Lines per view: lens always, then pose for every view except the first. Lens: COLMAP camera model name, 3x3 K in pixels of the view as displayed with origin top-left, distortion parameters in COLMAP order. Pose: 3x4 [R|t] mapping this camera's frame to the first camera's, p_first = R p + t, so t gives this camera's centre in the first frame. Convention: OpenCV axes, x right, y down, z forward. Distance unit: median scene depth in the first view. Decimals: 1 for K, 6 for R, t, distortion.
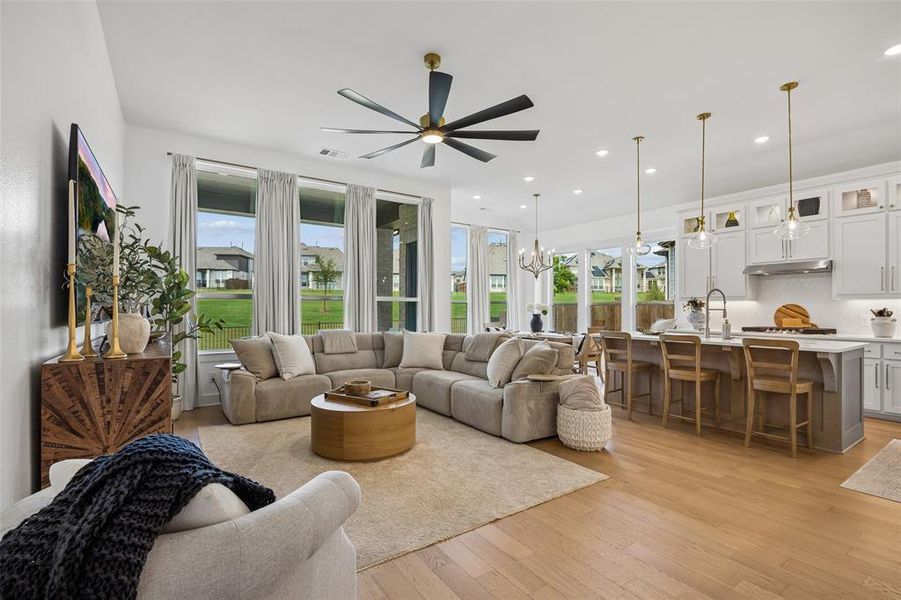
lens RADIAL K [[423.2, 0, 449.8], [0, 423.2, 303.7], [0, 0, 1]] dist [-0.005509, 0.000123]
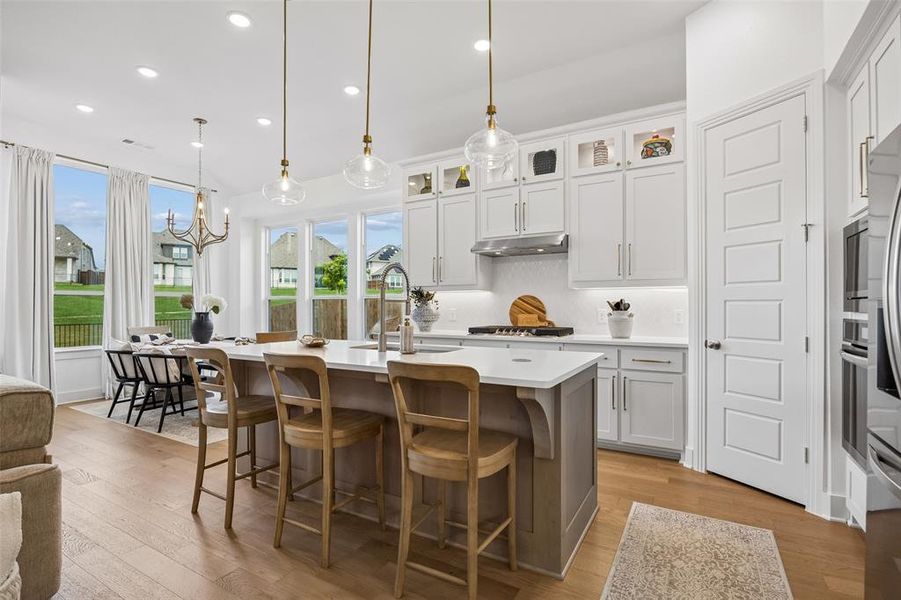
lens RADIAL K [[438.0, 0, 447.8], [0, 438.0, 302.3], [0, 0, 1]] dist [-0.003673, -0.001070]
pose [[0.909845, -0.001222, 0.414947, 0.373820], [0.000313, 0.999997, 0.002260, 0.012121], [-0.414949, -0.001926, 0.909843, 0.365979]]
